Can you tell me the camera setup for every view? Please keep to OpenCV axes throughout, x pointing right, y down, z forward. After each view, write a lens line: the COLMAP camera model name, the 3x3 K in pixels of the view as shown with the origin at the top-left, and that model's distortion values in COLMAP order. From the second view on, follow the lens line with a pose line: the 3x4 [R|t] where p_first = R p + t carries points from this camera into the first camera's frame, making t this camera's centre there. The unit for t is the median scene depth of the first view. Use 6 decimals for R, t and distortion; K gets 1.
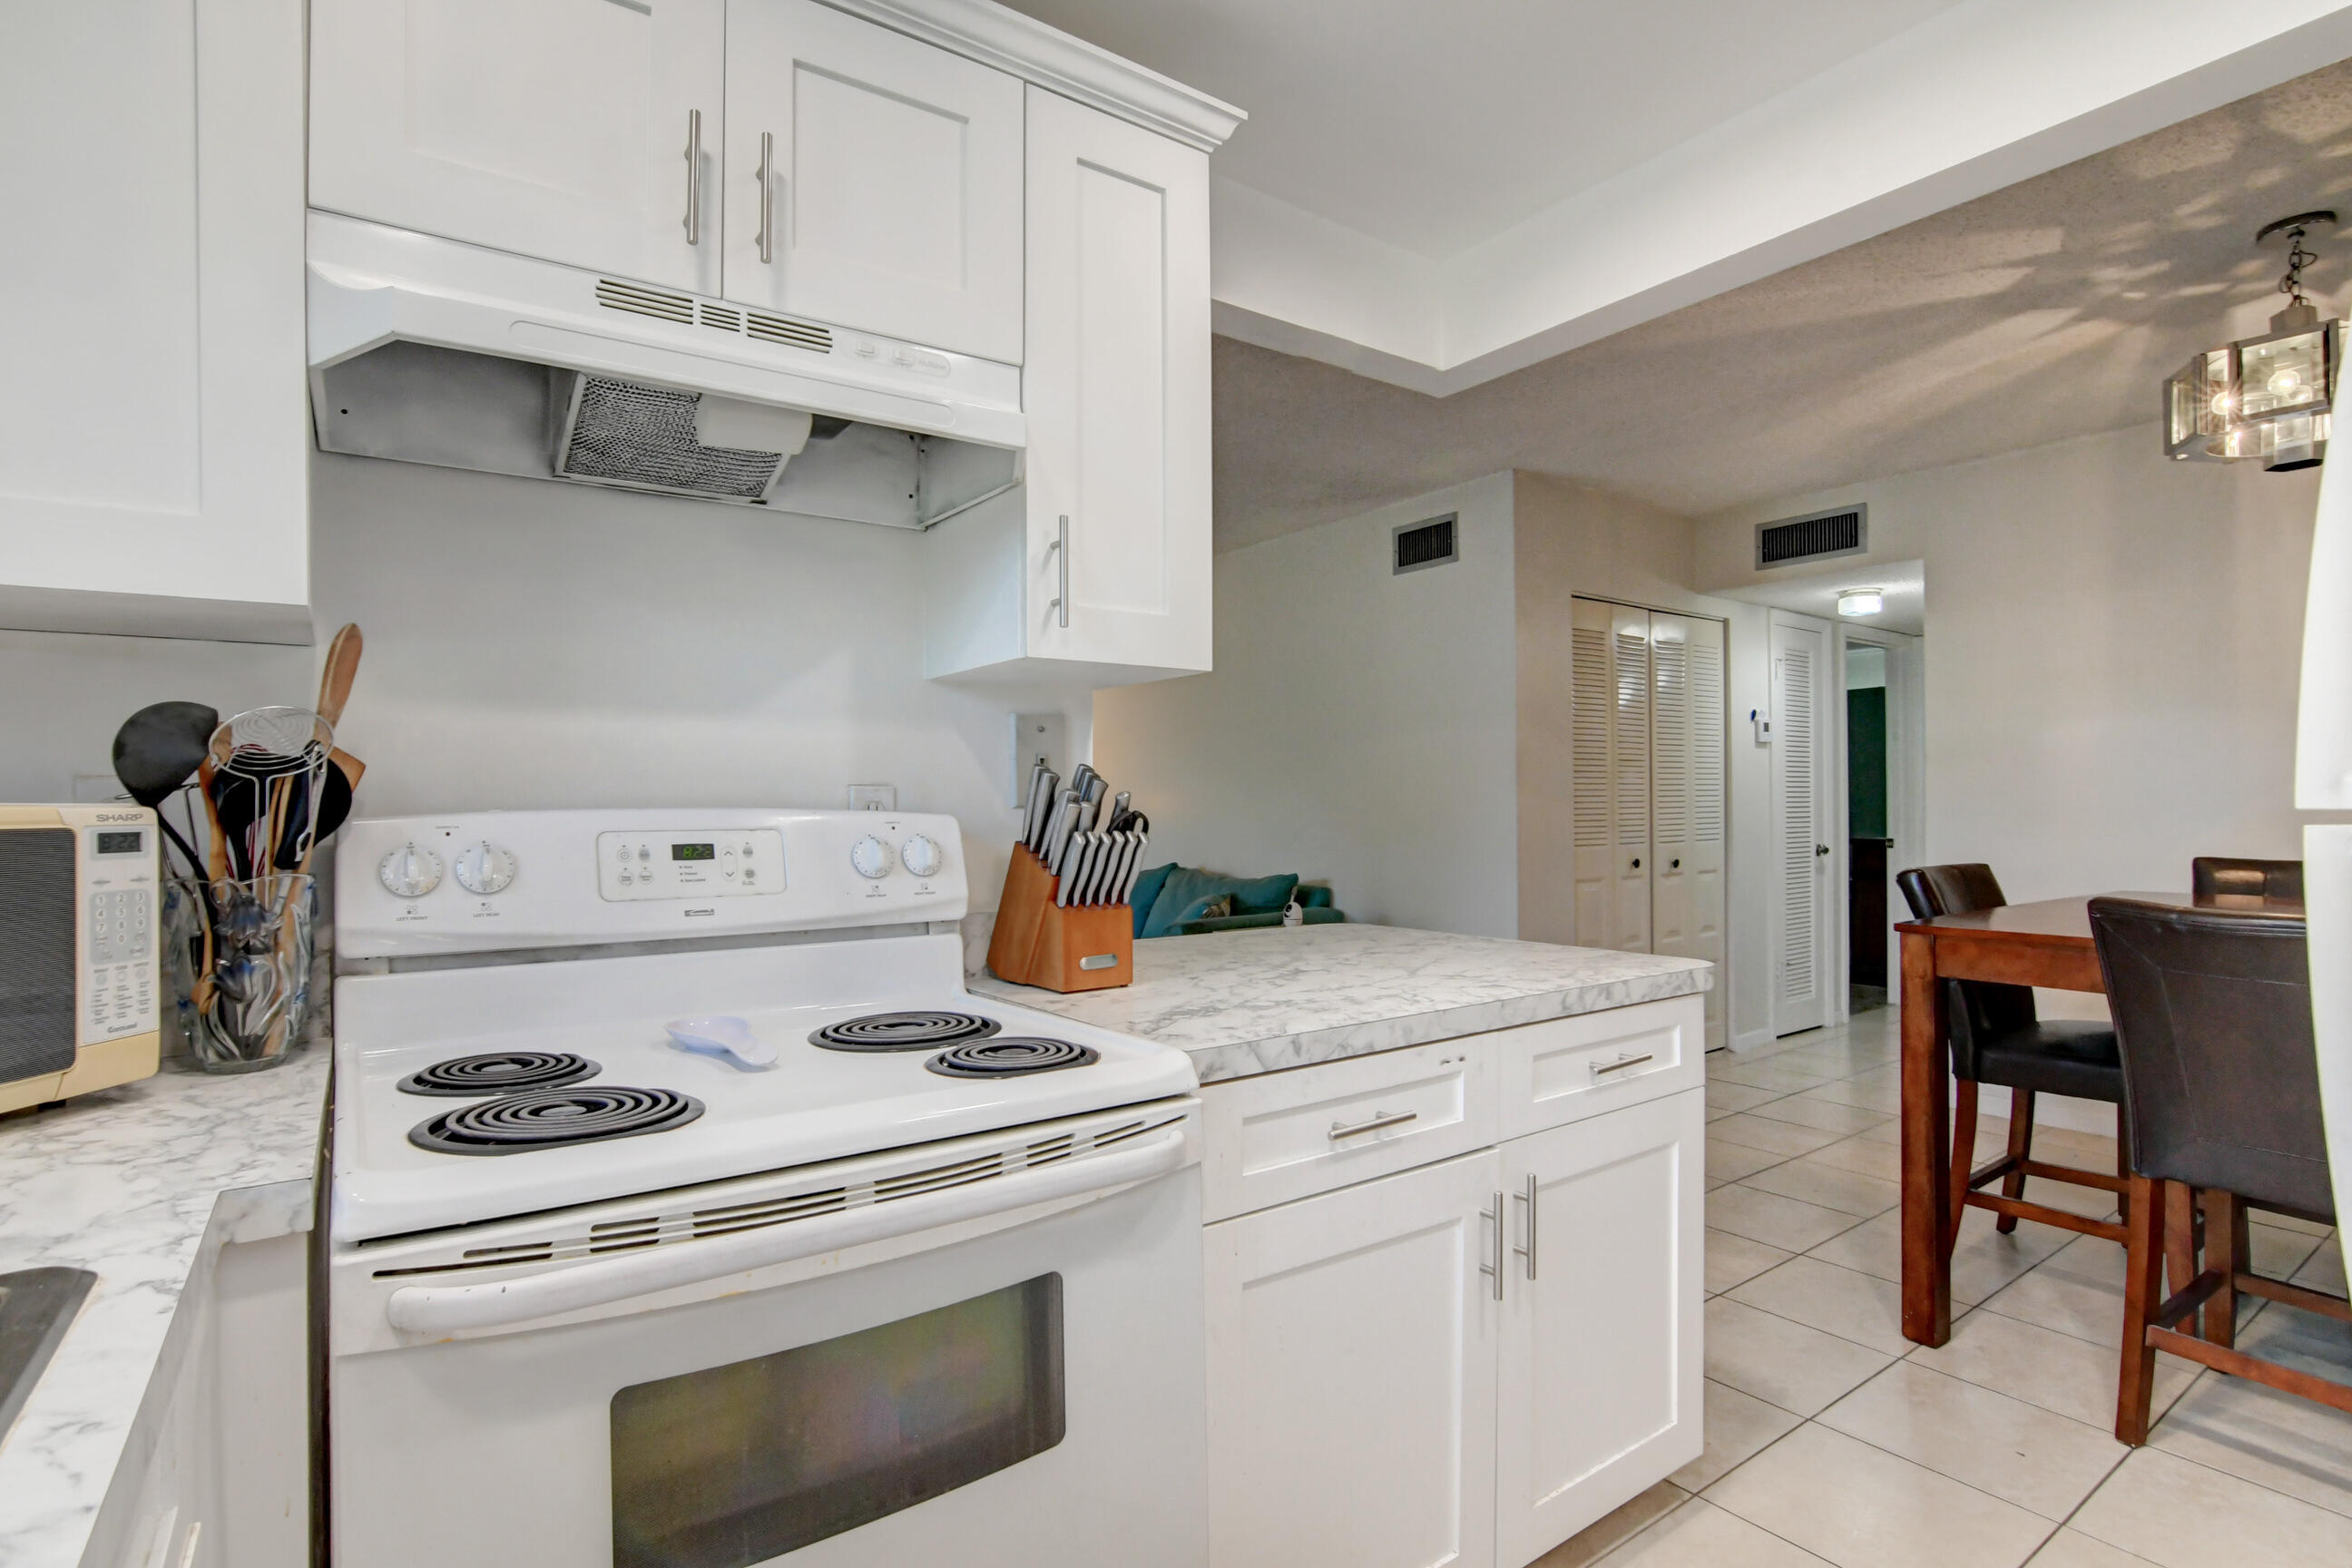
lens RADIAL K [[1154.7, 0, 1168.7], [0, 1154.7, 809.6], [0, 0, 1]] dist [-0.028870, 0.006819]
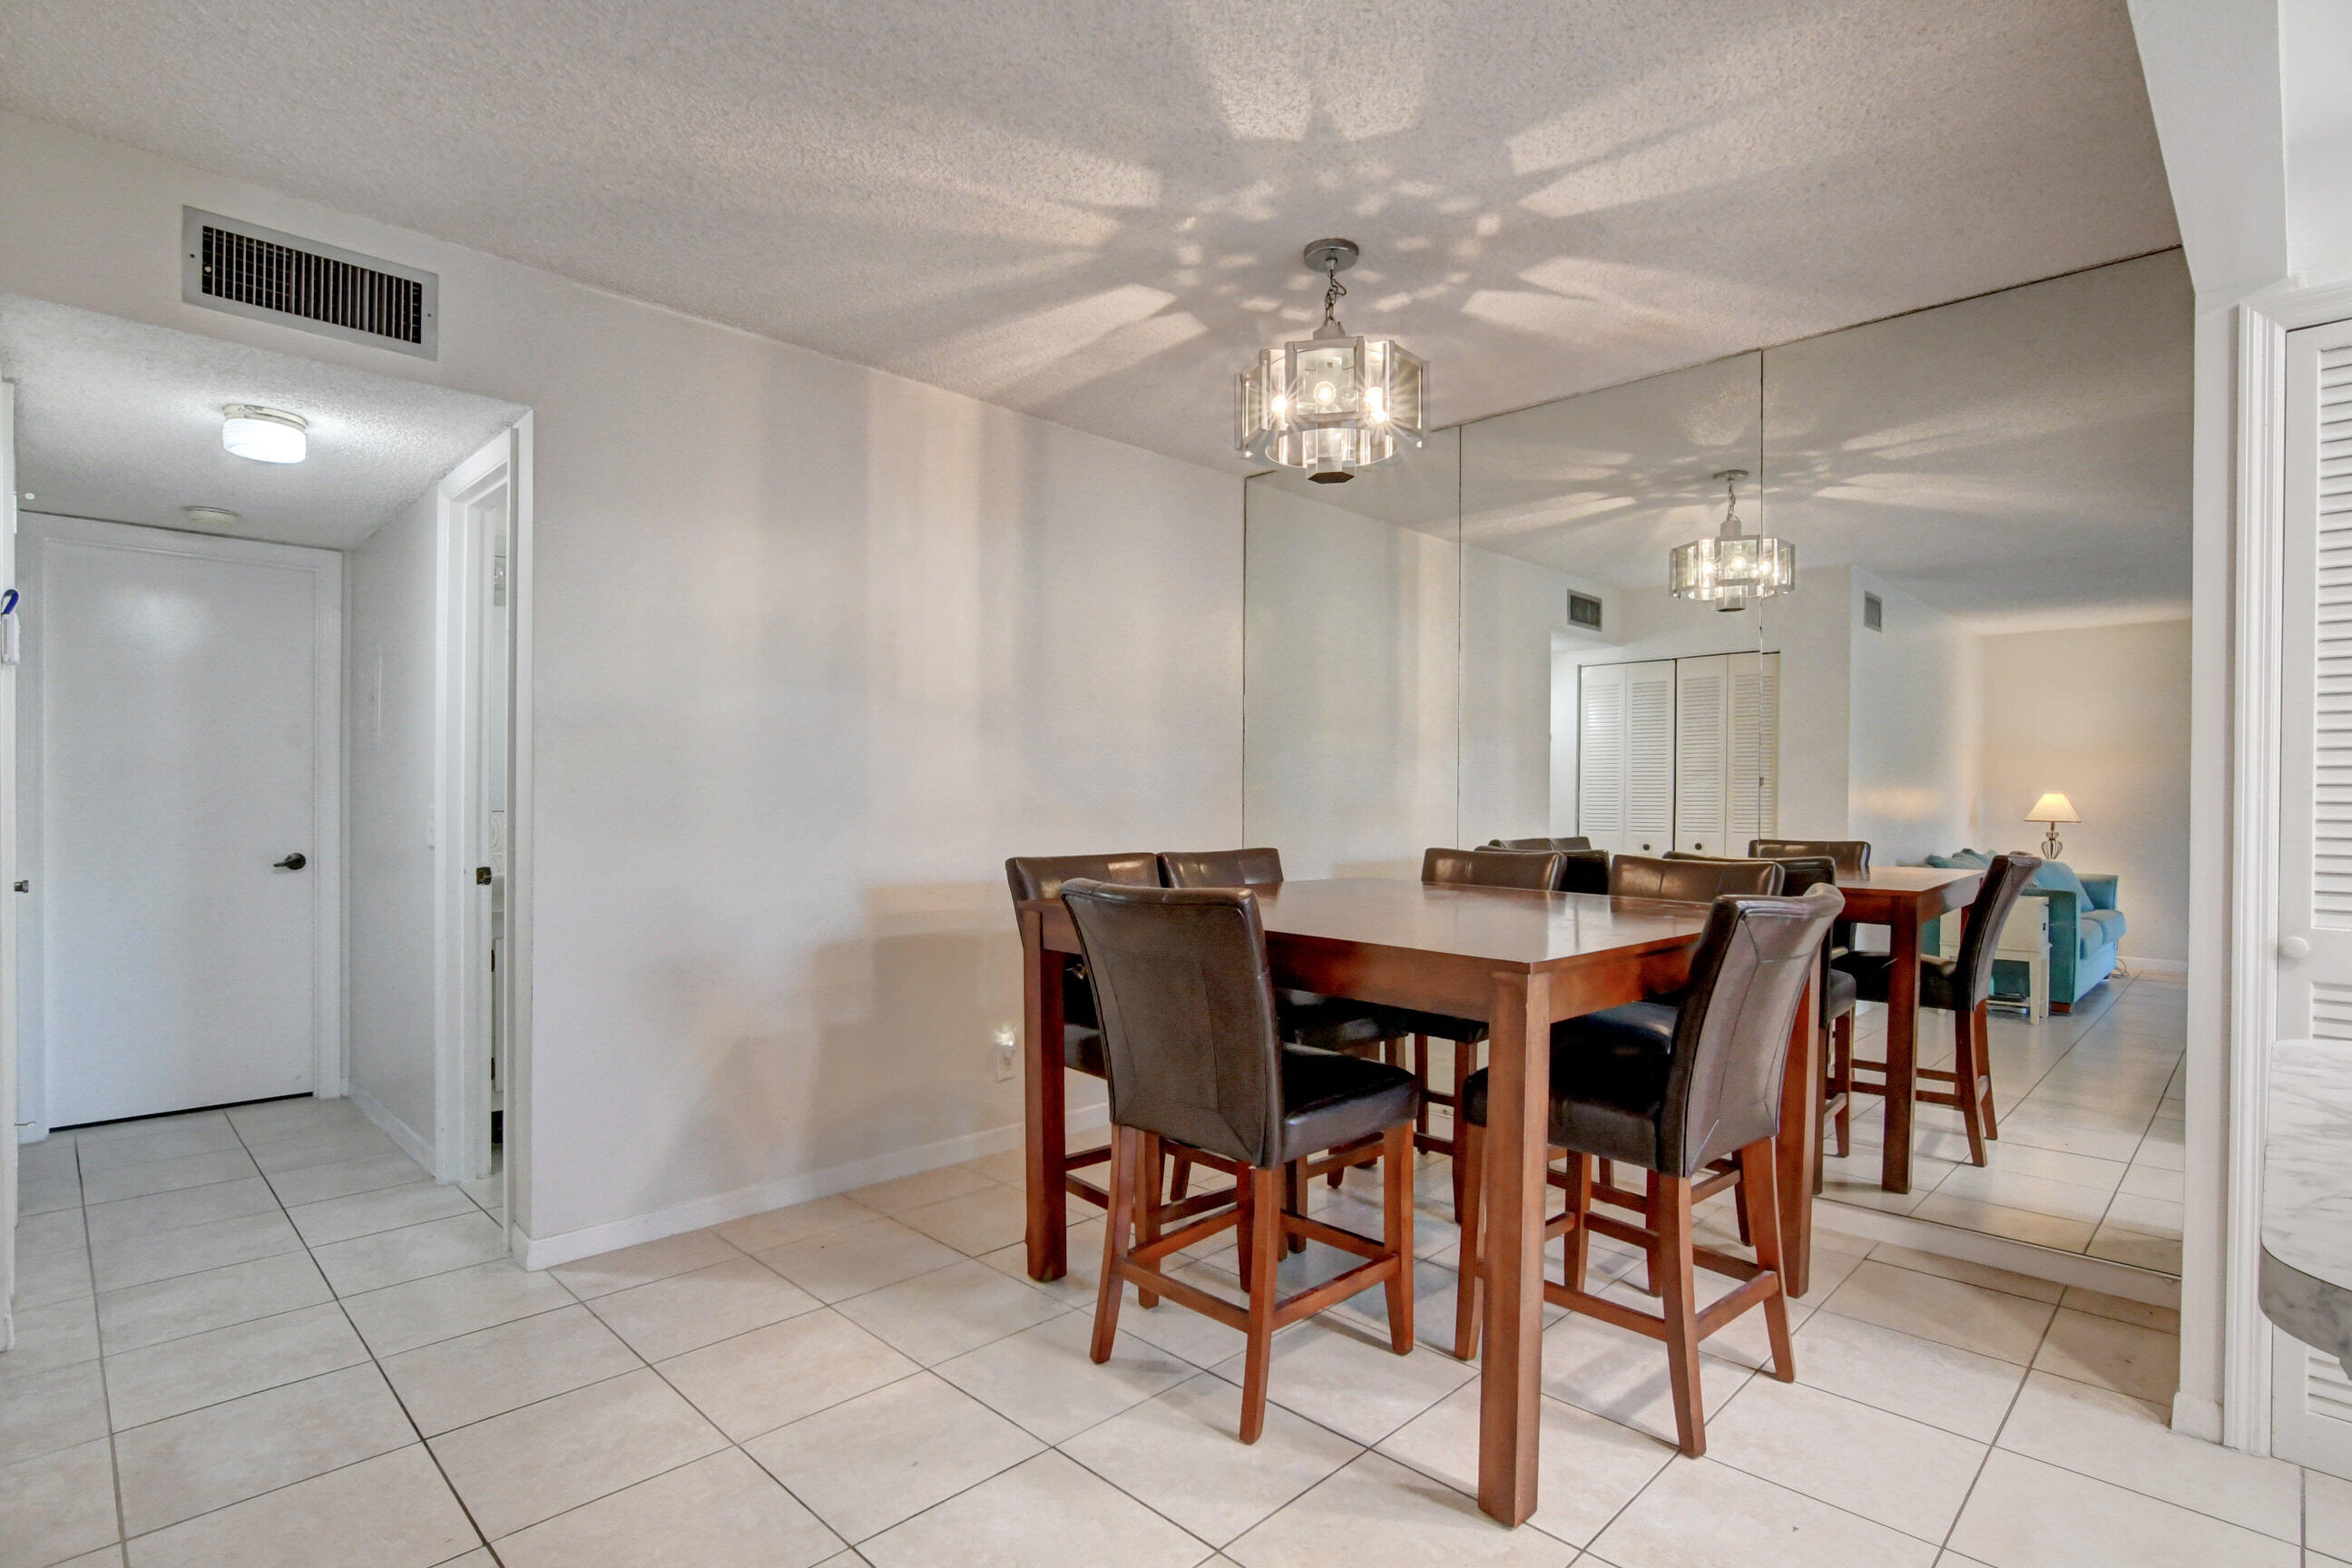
lens RADIAL K [[1154.7, 0, 1168.7], [0, 1154.7, 809.6], [0, 0, 1]] dist [-0.028870, 0.006819]
pose [[-0.170100, -0.001166, 0.985426, -0.026447], [-0.000777, 0.999999, 0.001049, 0.001092], [-0.985427, -0.000588, -0.170100, 1.204958]]
